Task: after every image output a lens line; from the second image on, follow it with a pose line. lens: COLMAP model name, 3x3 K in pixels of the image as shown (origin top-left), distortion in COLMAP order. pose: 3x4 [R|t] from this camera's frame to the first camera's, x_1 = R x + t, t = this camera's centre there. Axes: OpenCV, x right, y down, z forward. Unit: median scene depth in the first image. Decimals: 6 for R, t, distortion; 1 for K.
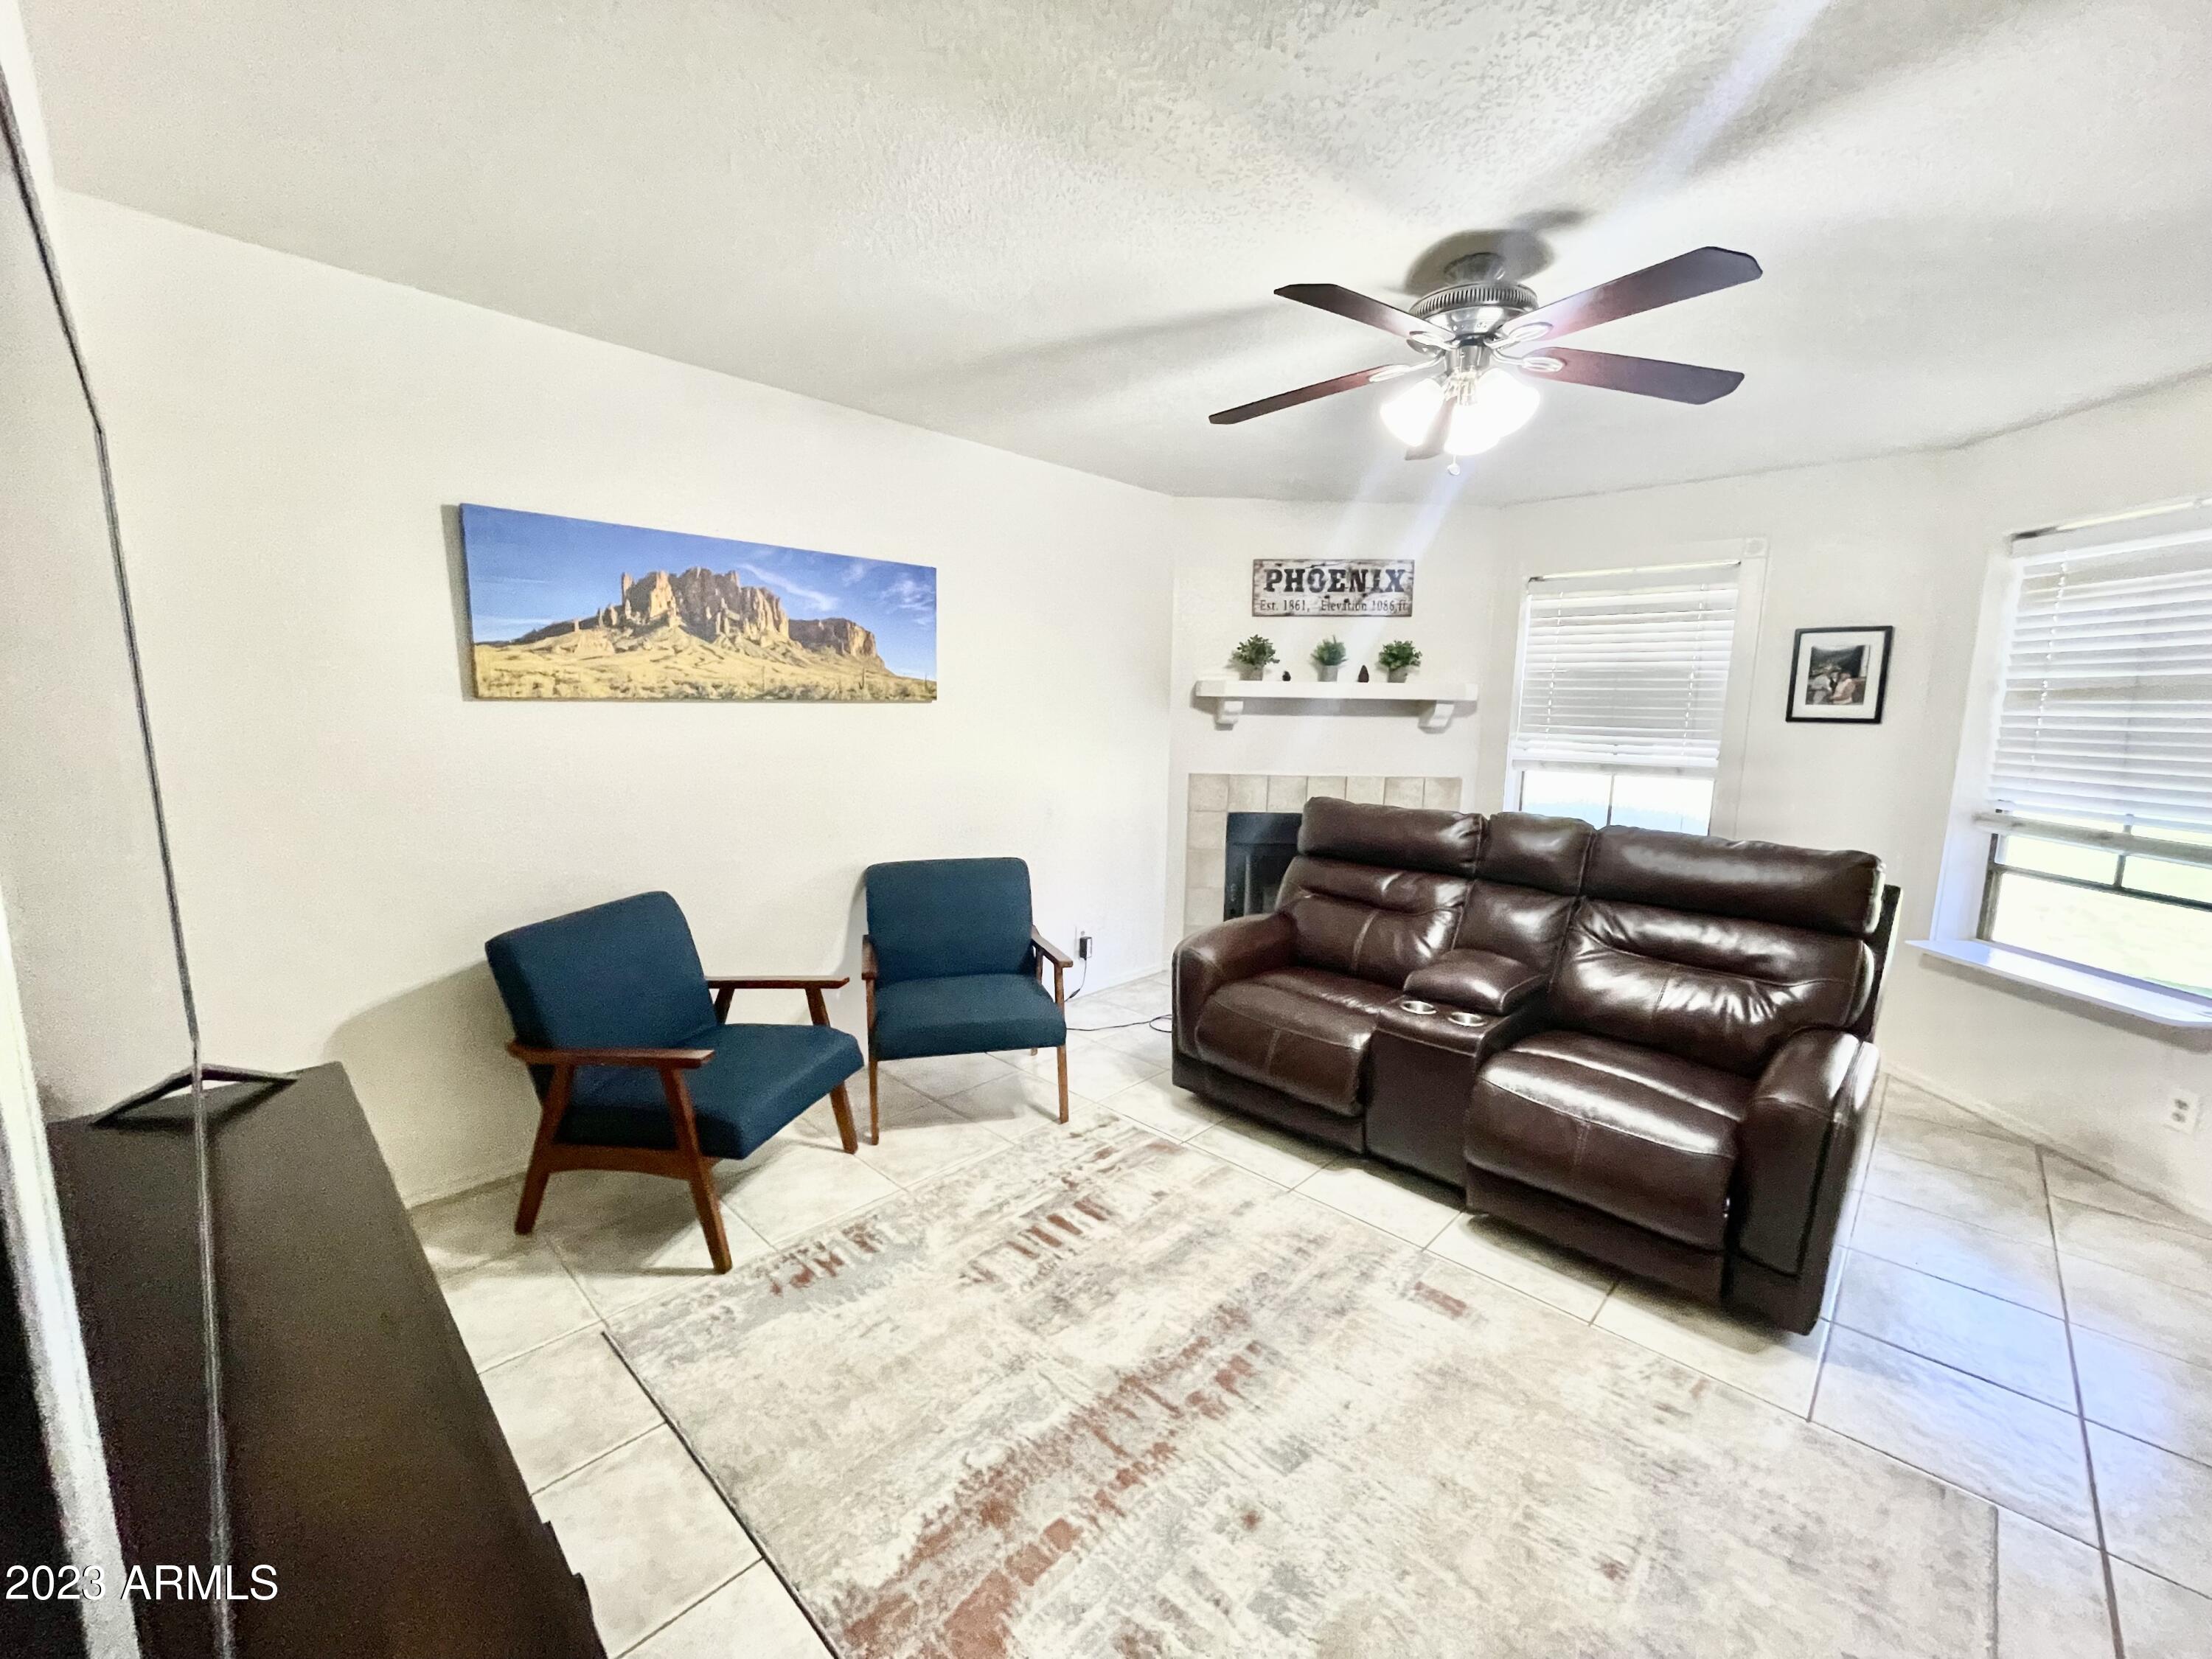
lens RADIAL K [[891.4, 0, 1103.5], [0, 891.4, 829.2], [0, 0, 1]] dist [-0.000899, -0.000499]
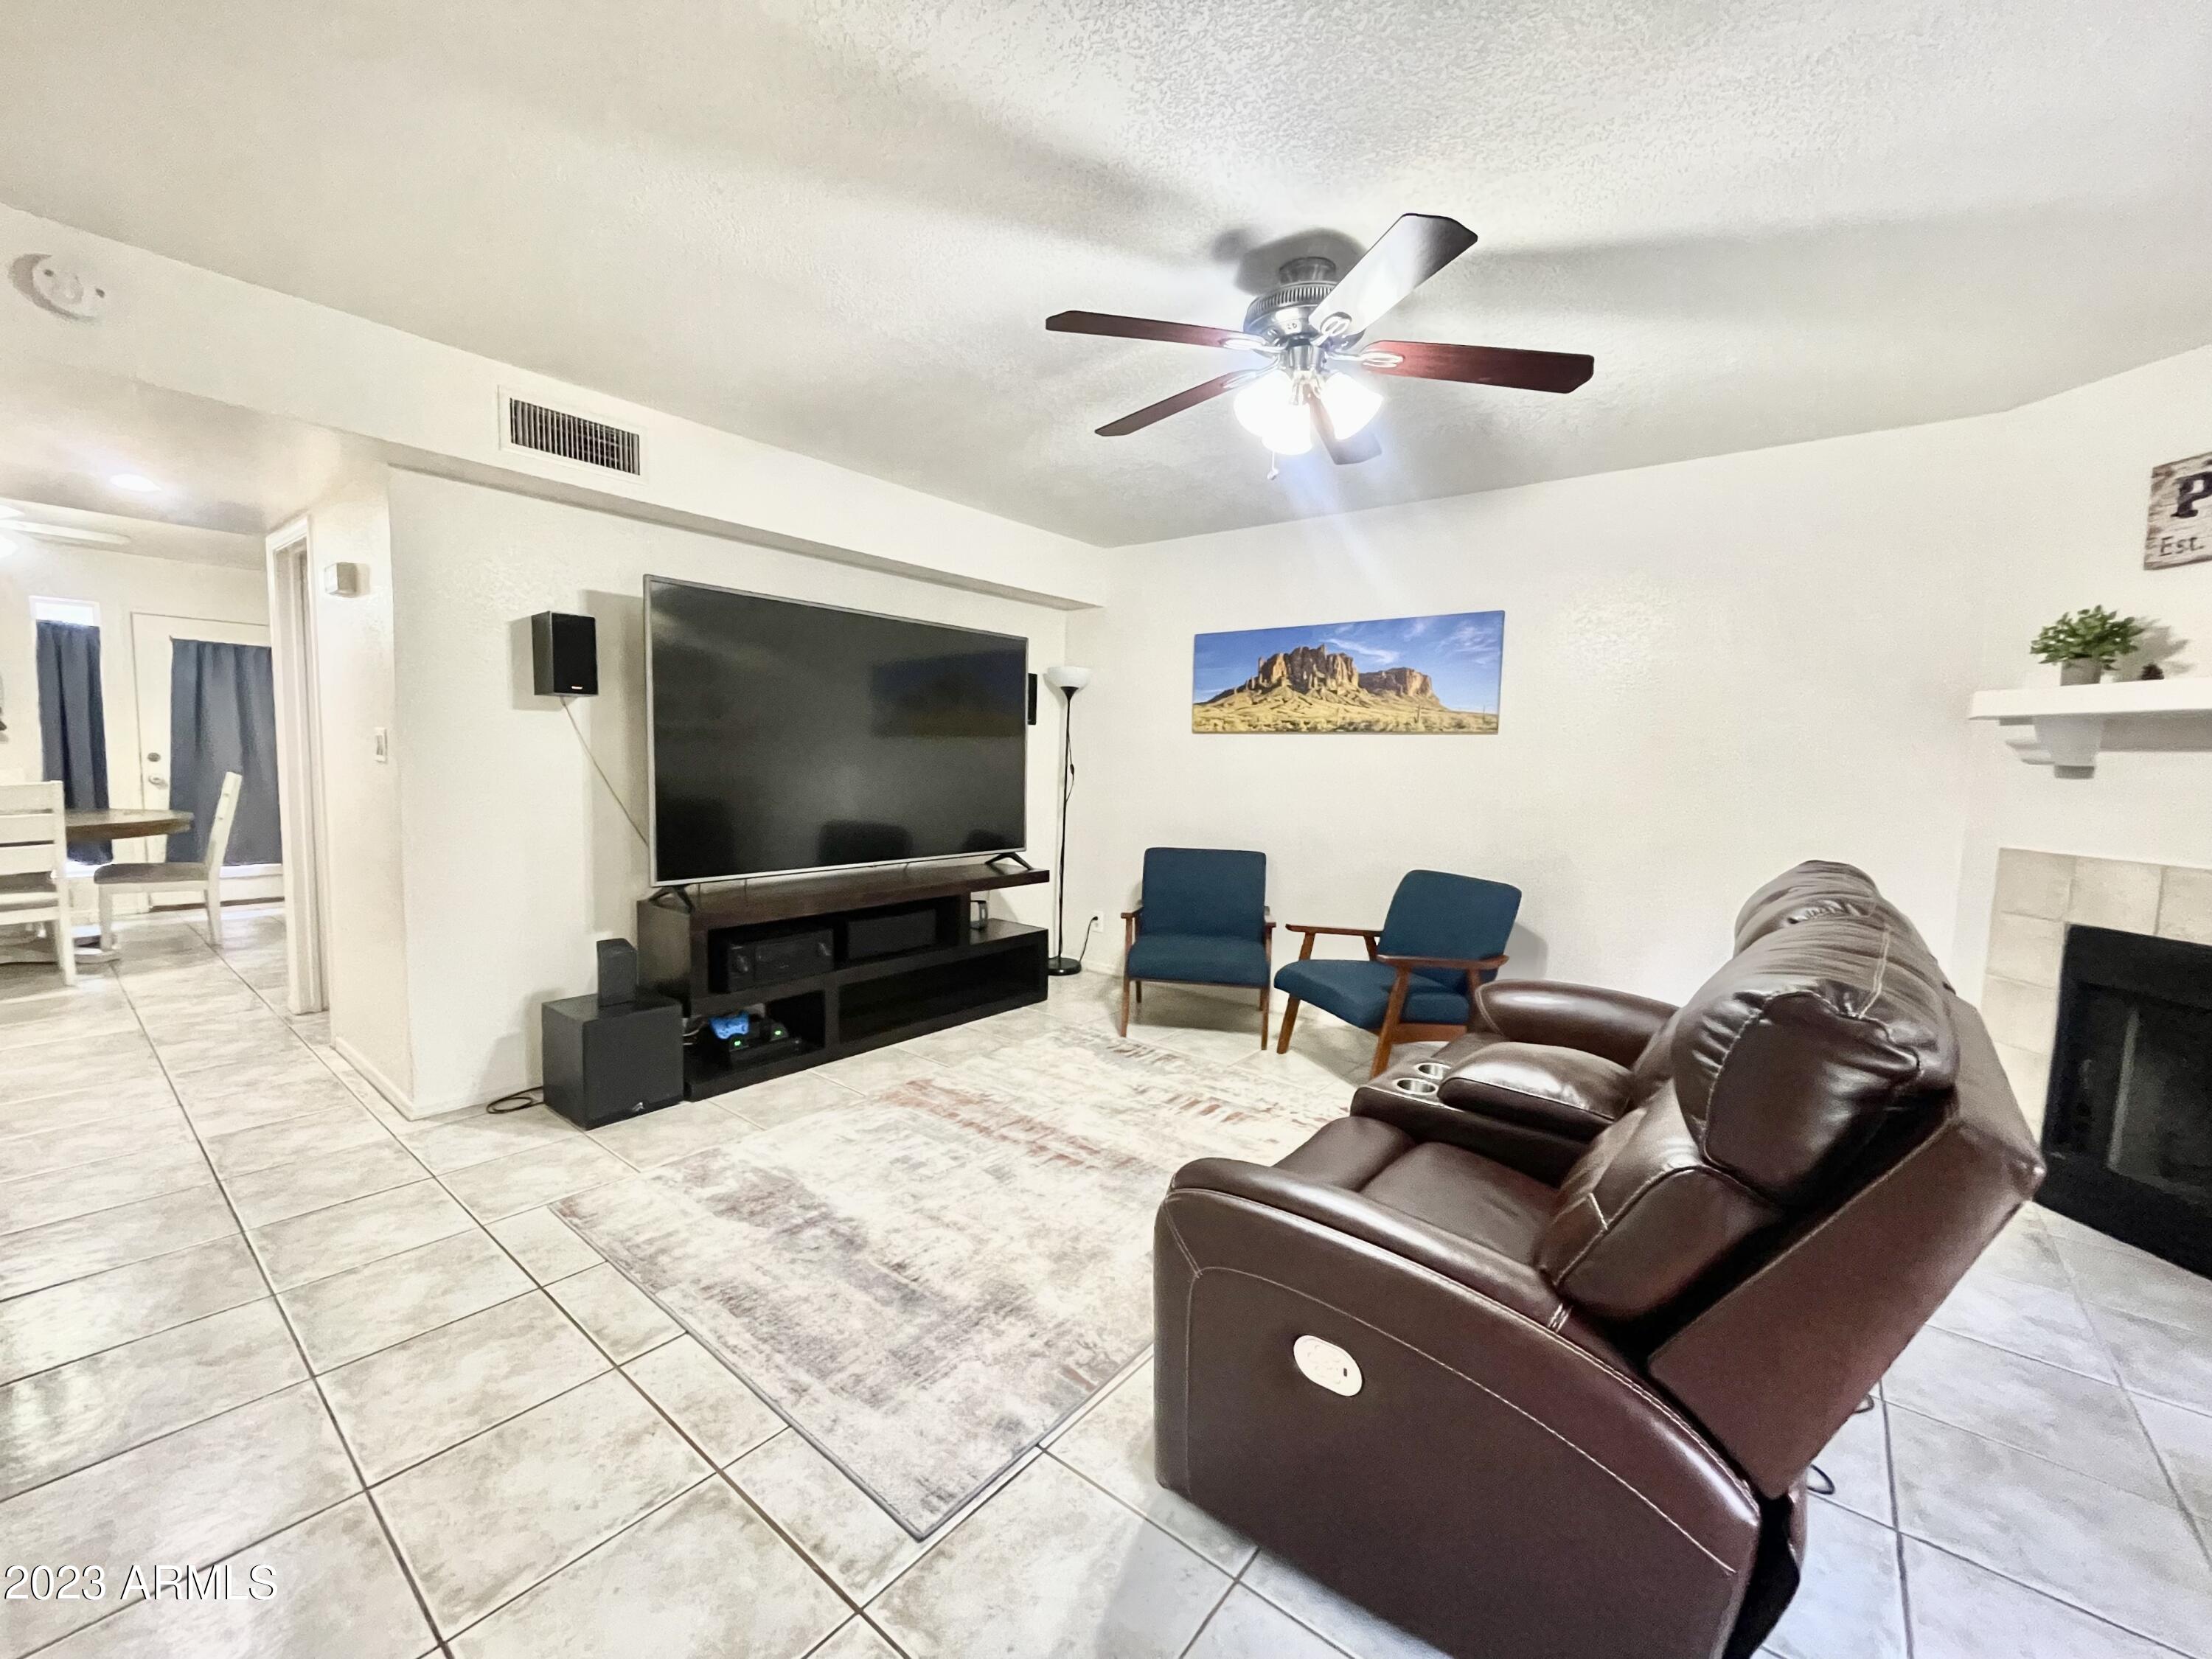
lens RADIAL K [[891.4, 0, 1105.2], [0, 891.4, 832.4], [0, 0, 1]] dist [-0.000899, -0.000499]
pose [[0.096974, 0.072715, -0.992627, 0.918800], [-0.168855, 0.984072, 0.055592, -0.005753], [0.980859, 0.162219, 0.107708, 0.480146]]
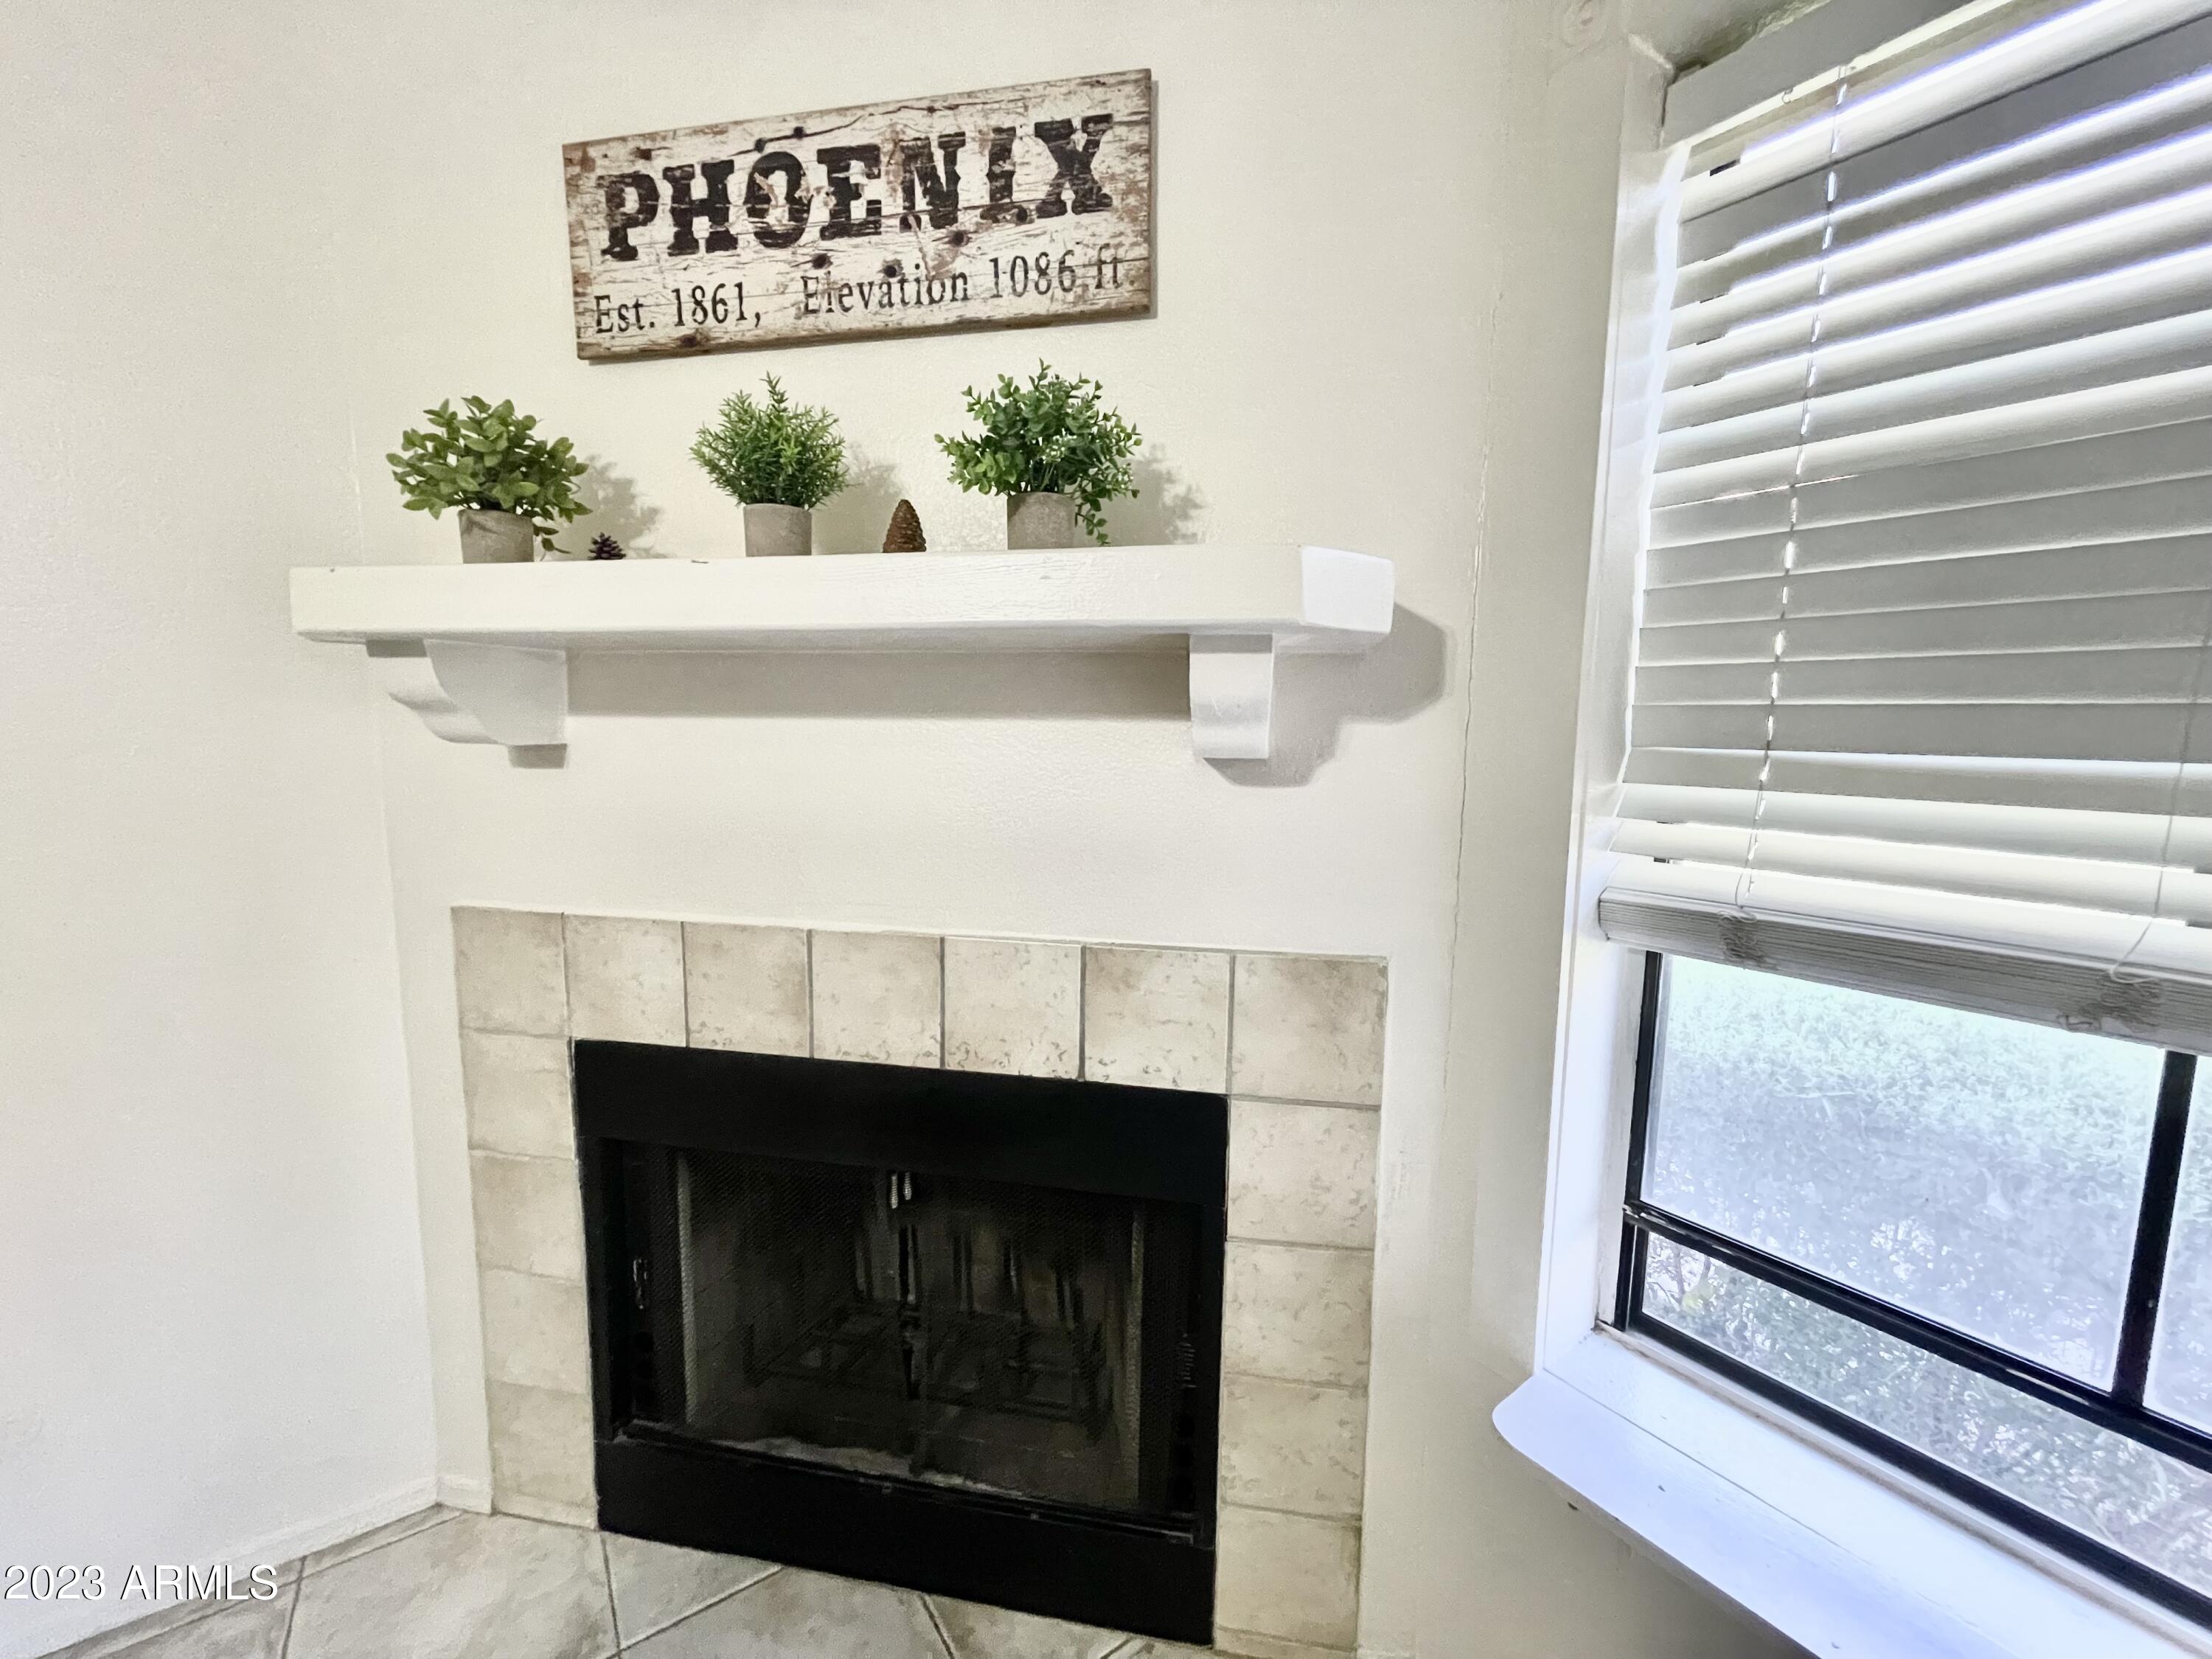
lens RADIAL K [[891.4, 0, 1097.6], [0, 891.4, 832.9], [0, 0, 1]] dist [-0.000899, -0.000499]
pose [[0.981647, 0.017174, -0.189931, 0.533673], [-0.023636, 0.999214, -0.031810, -0.120452], [0.189235, 0.035716, 0.981282, 1.065381]]
